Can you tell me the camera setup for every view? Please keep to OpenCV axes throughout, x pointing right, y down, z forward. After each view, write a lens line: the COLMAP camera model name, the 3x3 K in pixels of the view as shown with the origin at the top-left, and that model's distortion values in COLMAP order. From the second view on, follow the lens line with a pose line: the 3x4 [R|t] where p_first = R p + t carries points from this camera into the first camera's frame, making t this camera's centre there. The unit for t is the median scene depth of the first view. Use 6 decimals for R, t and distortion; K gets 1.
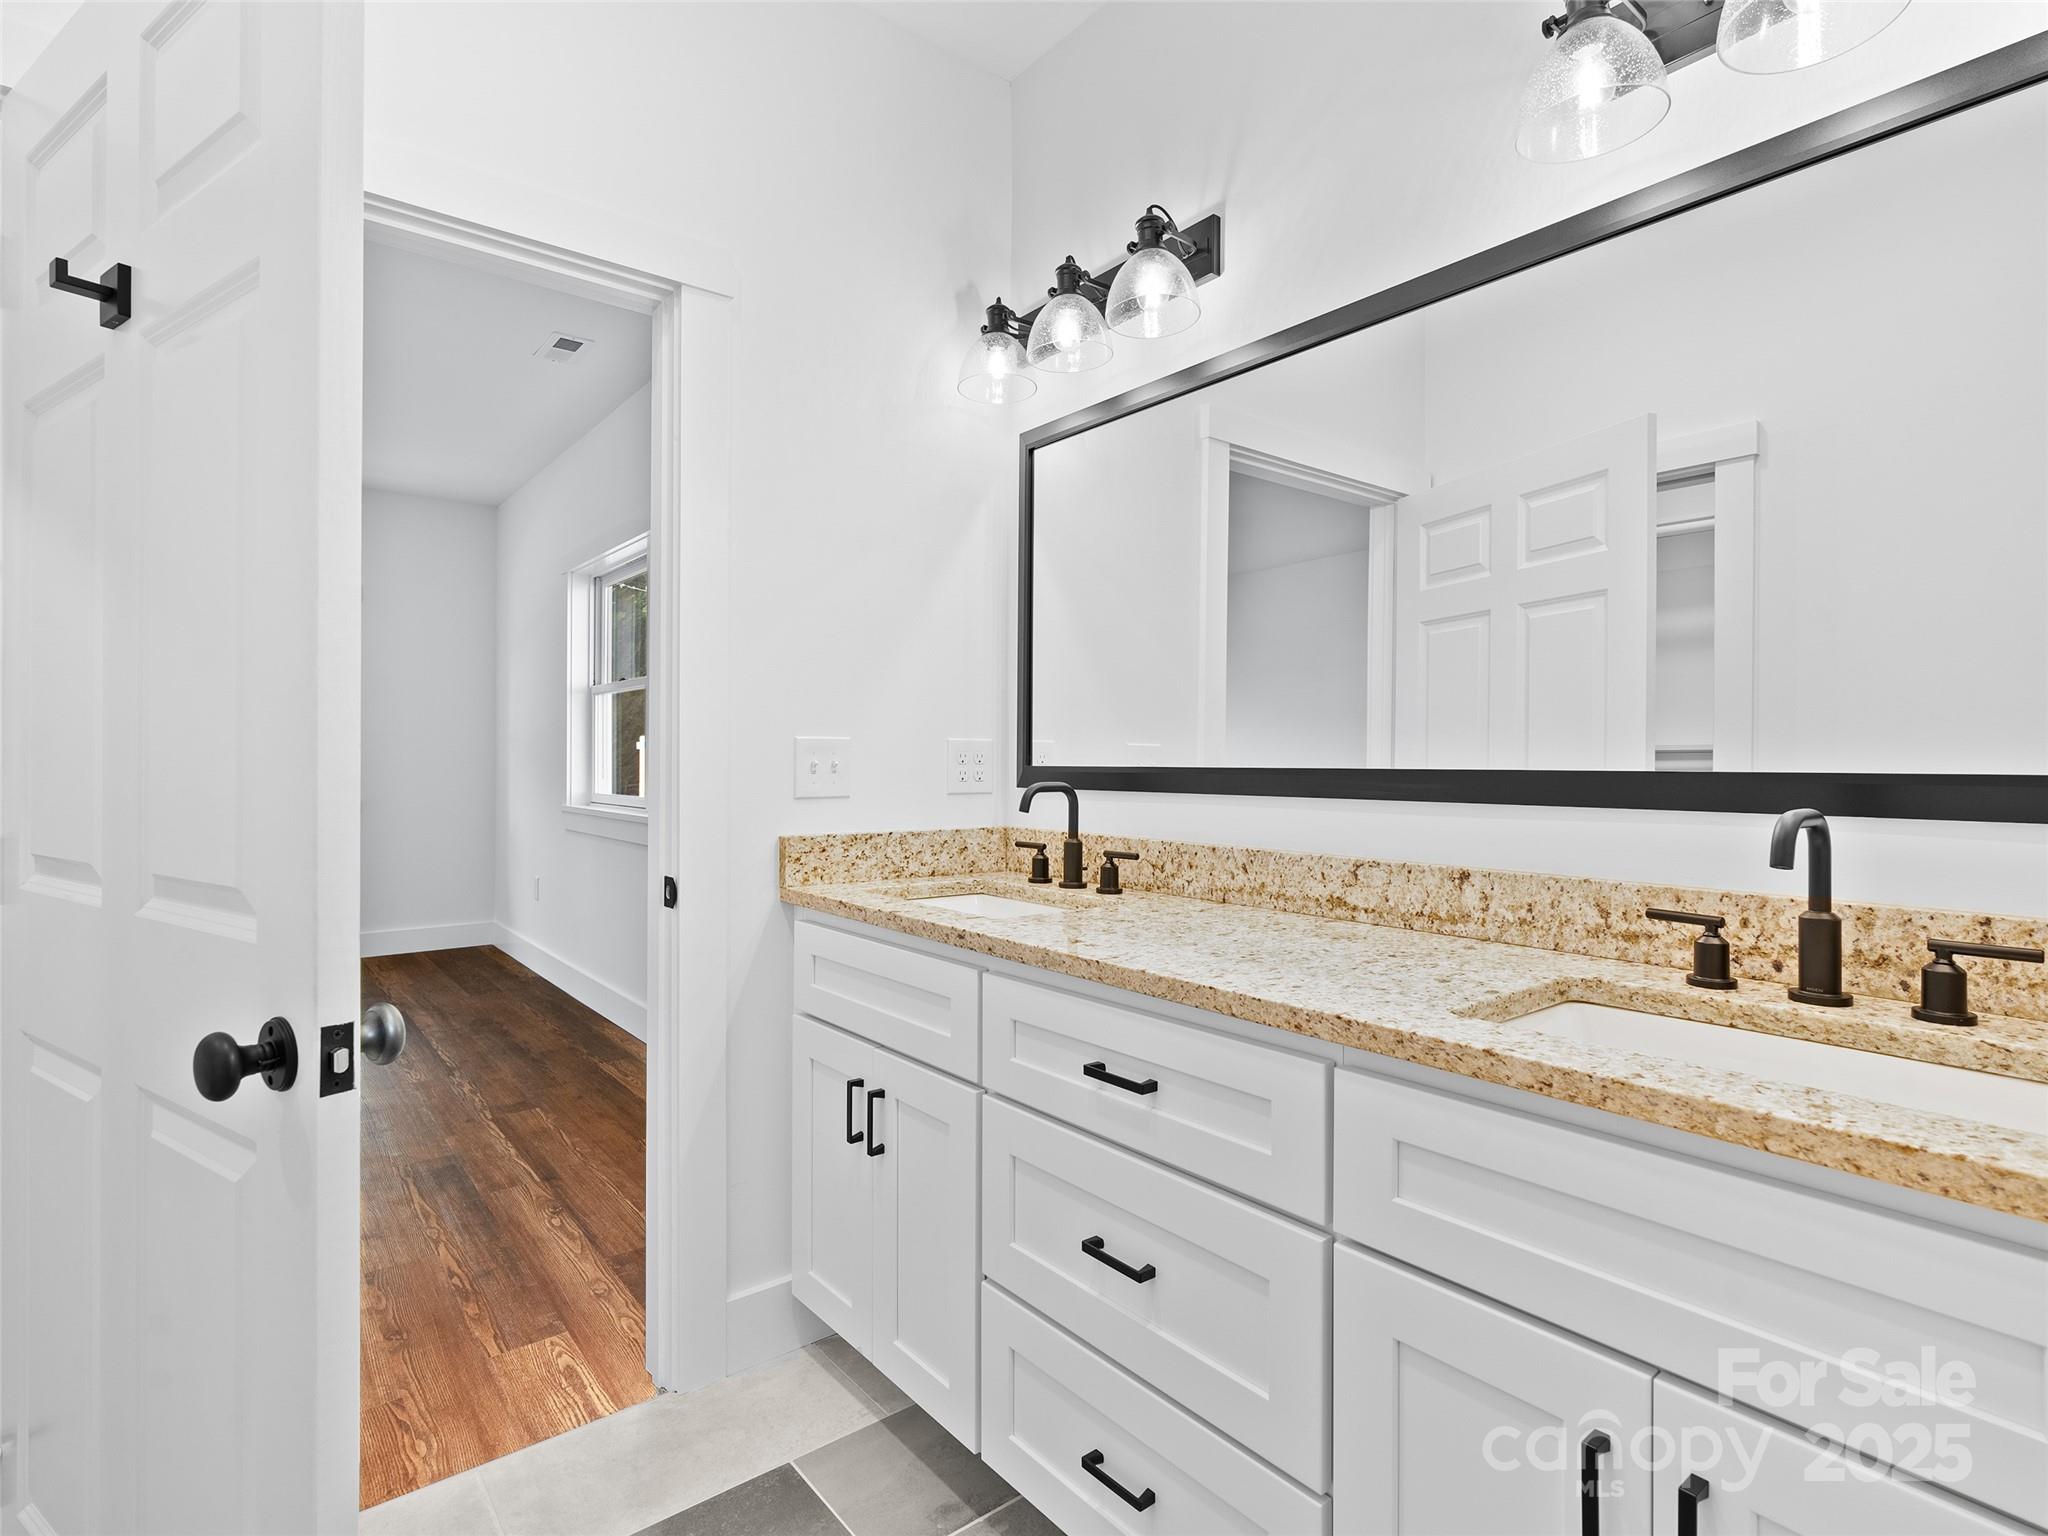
lens RADIAL K [[1036.2, 0, 1021.8], [0, 1036.2, 774.2], [0, 0, 1]] dist [-0.005917, 0.003615]
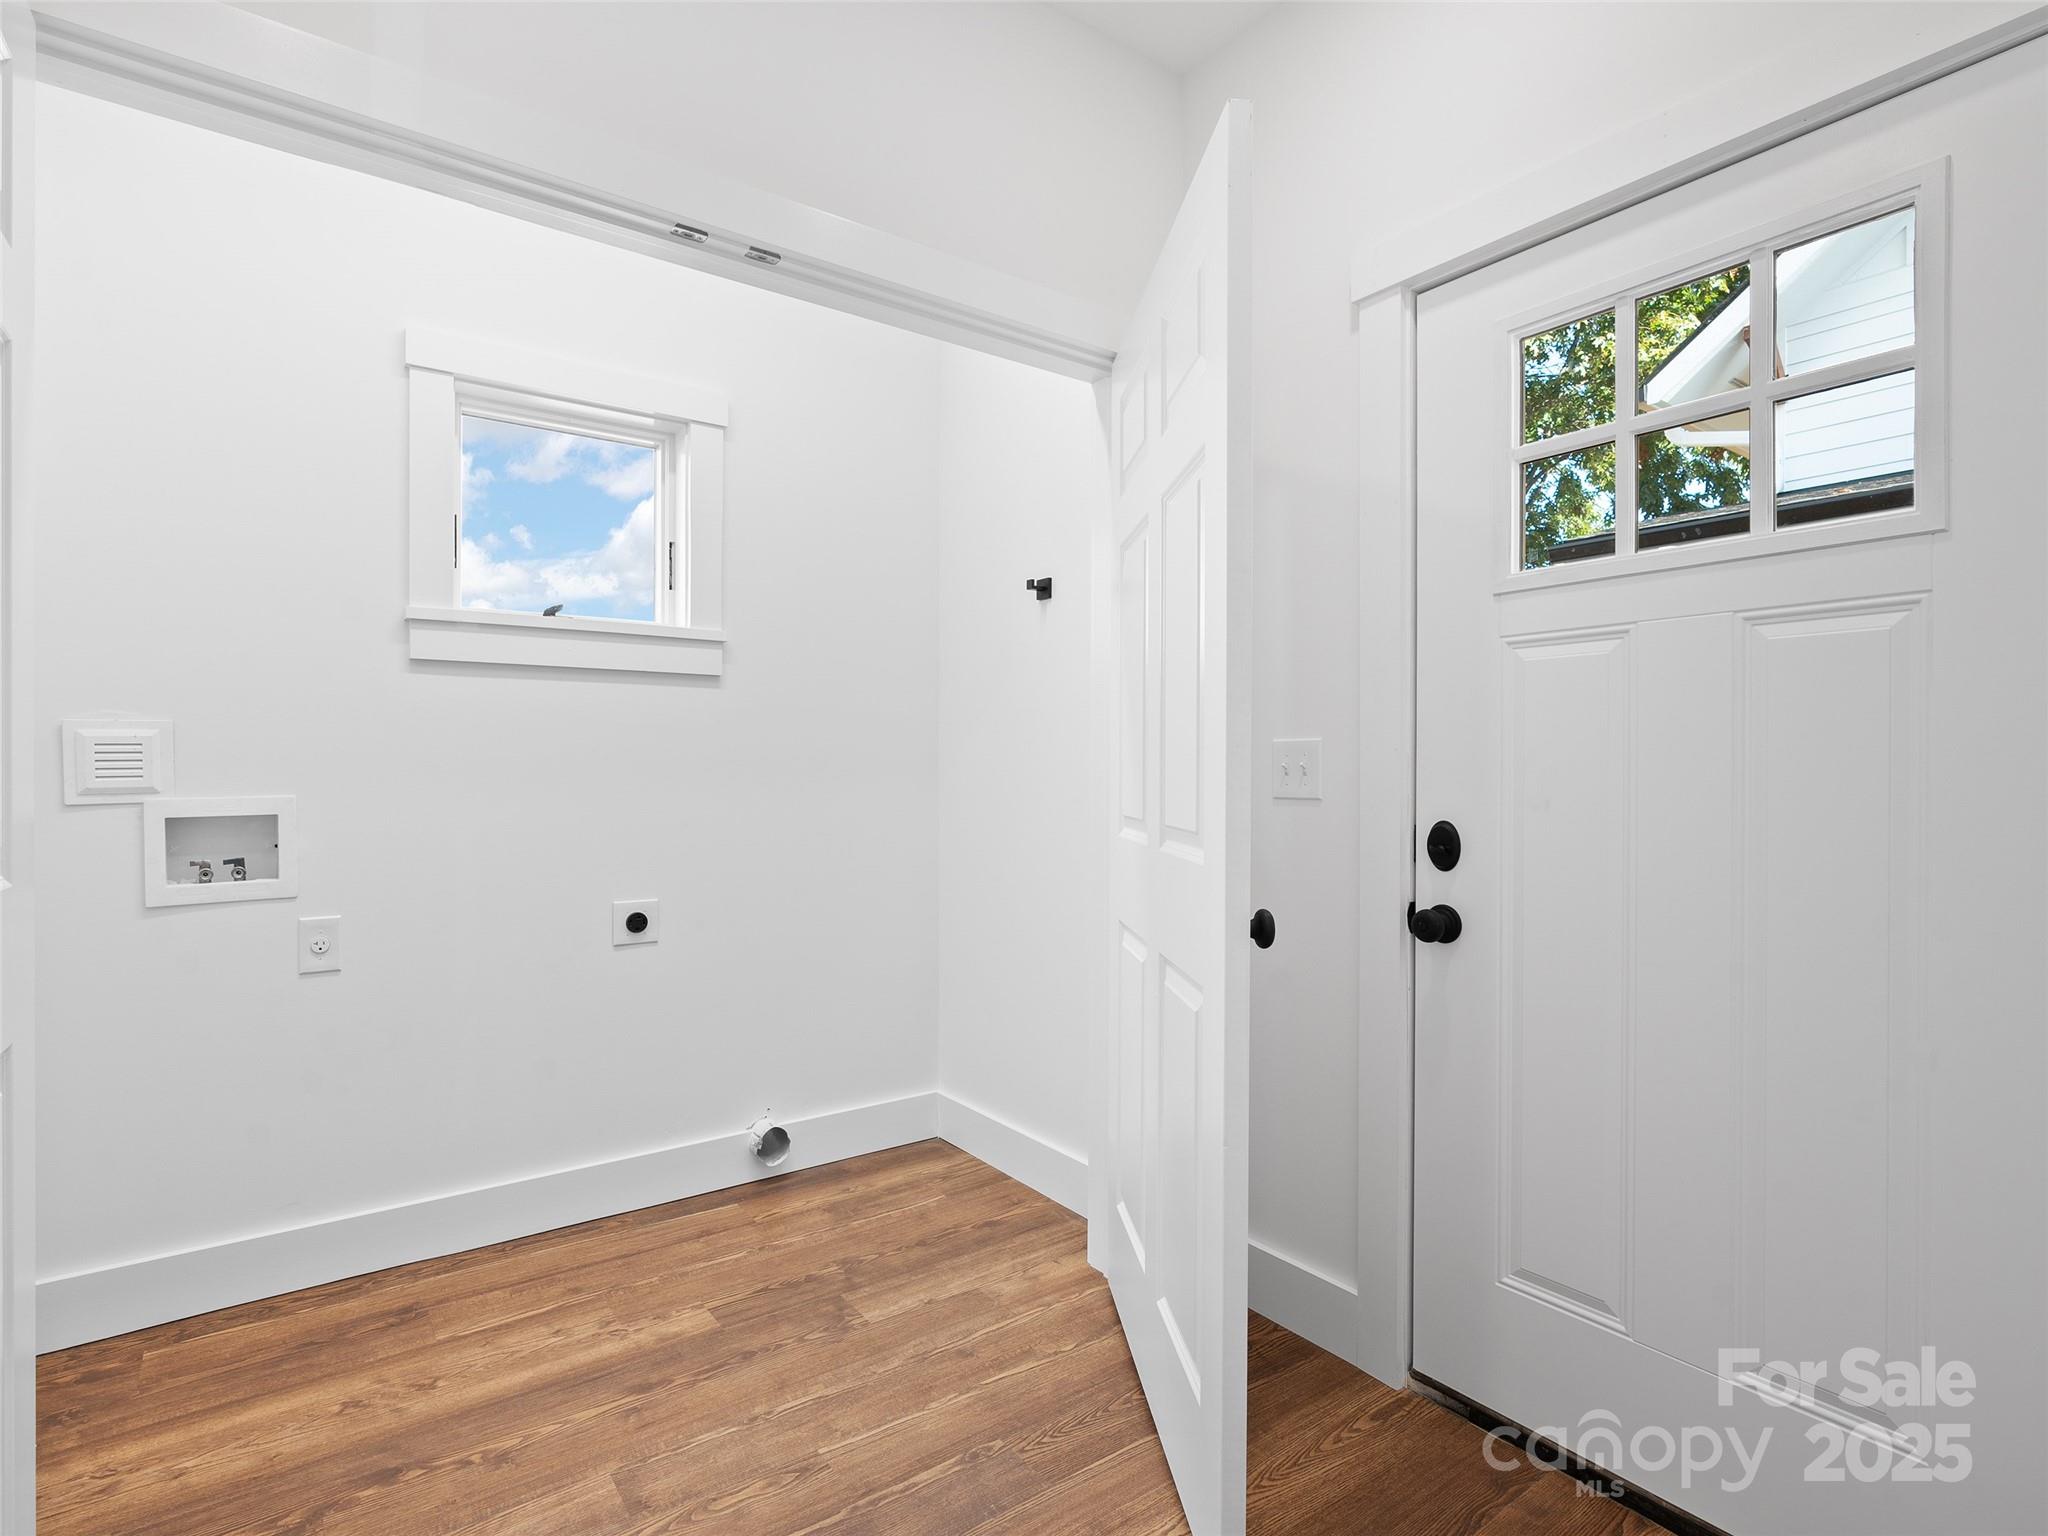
lens RADIAL K [[1036.2, 0, 1024.4], [0, 1036.2, 775.7], [0, 0, 1]] dist [-0.005917, 0.003615]
pose [[0.620677, -0.004603, -0.784053, 0.326104], [0.002877, 0.999989, -0.003593, 0.024788], [0.784061, -0.000025, 0.620684, -0.207696]]
